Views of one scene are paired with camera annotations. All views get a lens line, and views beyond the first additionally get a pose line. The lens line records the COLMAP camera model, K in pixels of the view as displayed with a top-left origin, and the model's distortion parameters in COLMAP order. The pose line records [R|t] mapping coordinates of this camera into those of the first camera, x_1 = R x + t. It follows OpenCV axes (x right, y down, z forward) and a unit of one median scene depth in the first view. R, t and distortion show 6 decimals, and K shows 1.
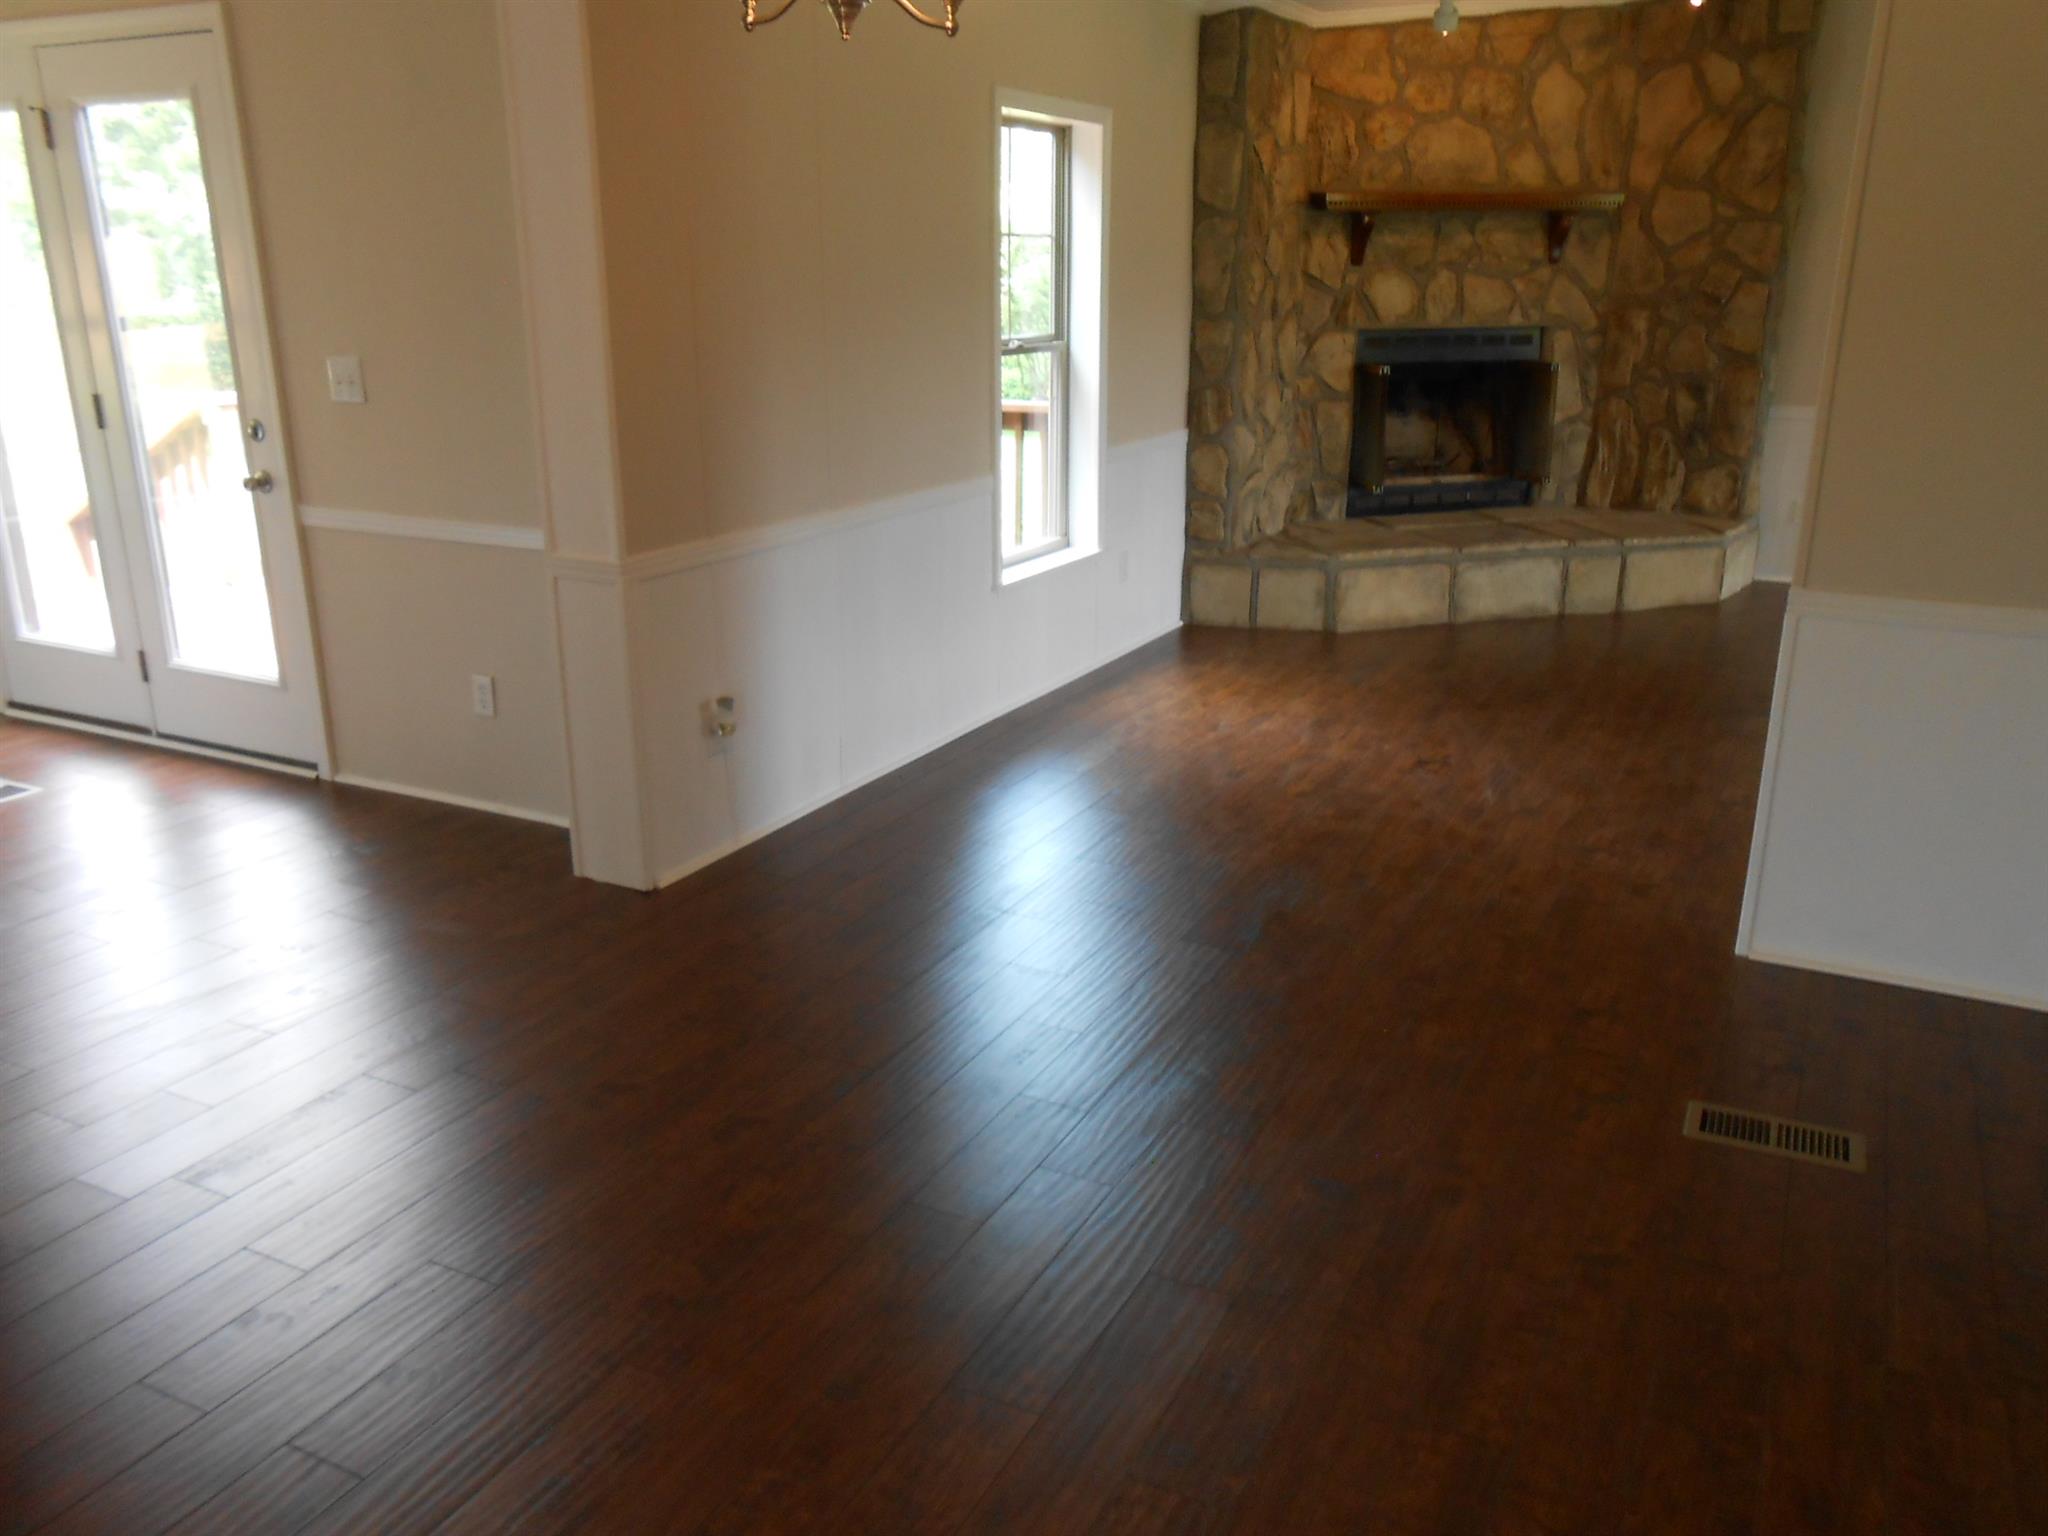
lens RADIAL K [[1615.7, 0, 1014.7], [0, 1615.7, 762.4], [0, 0, 1]] dist [-0.013414, 0.045642]
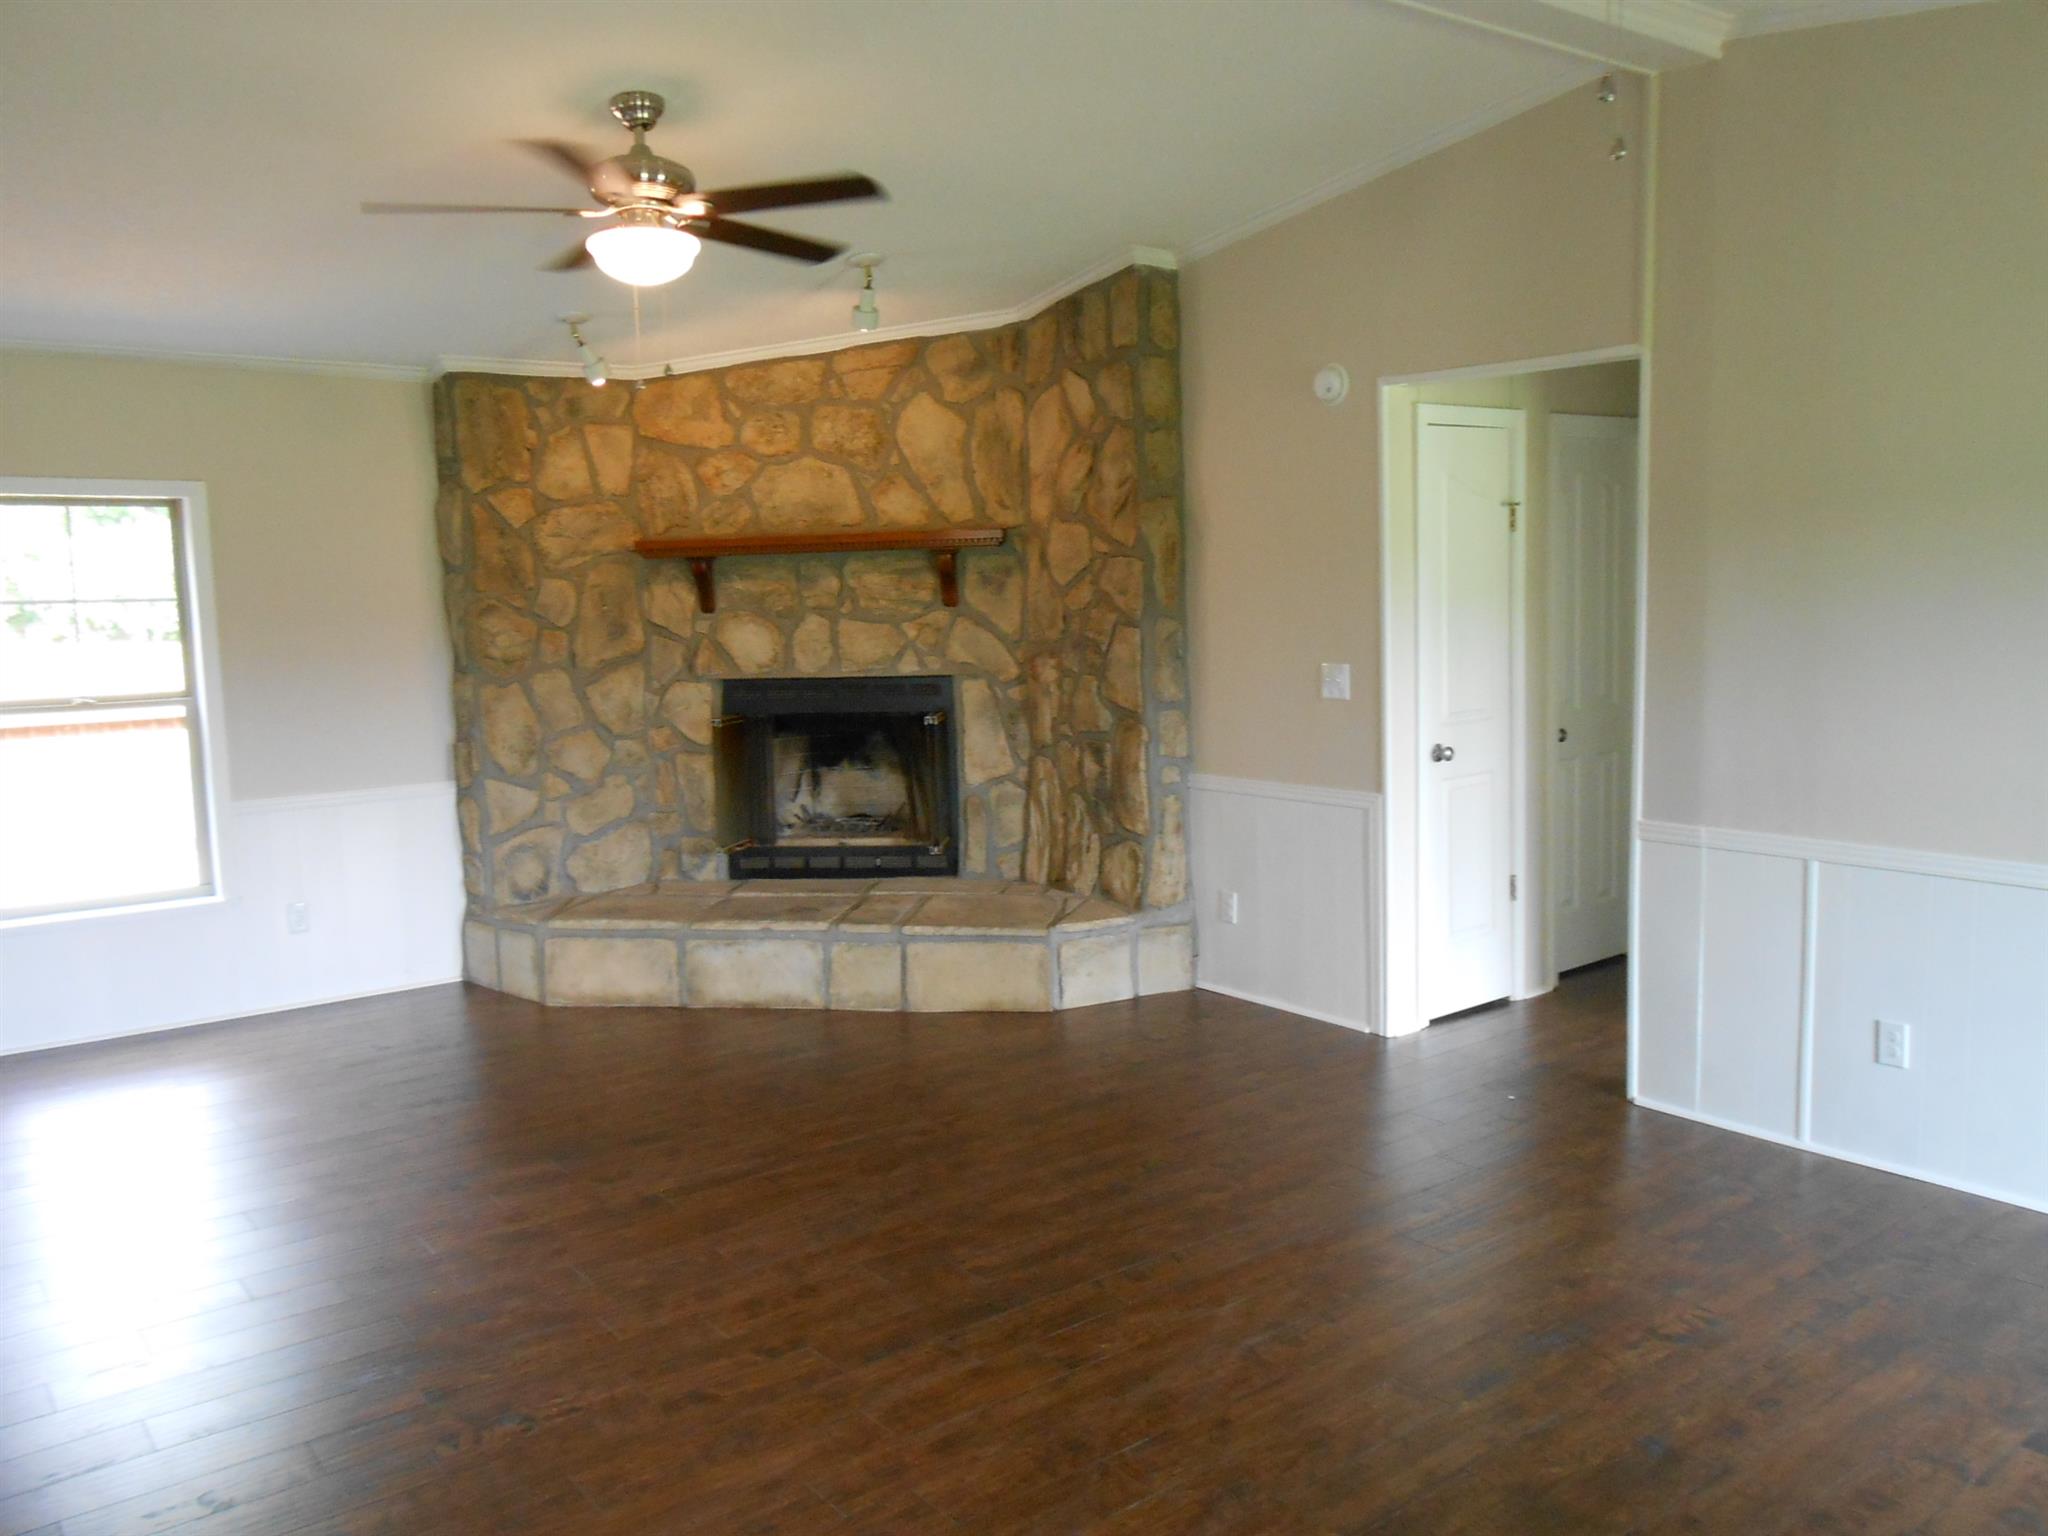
lens RADIAL K [[1615.7, 0, 1021.6], [0, 1615.7, 777.0], [0, 0, 1]] dist [-0.013414, 0.045642]
pose [[0.904499, 0.033464, -0.425160, 0.768799], [-0.106283, 0.983150, -0.148726, -0.093552], [0.413019, 0.179710, 0.892816, 0.254396]]
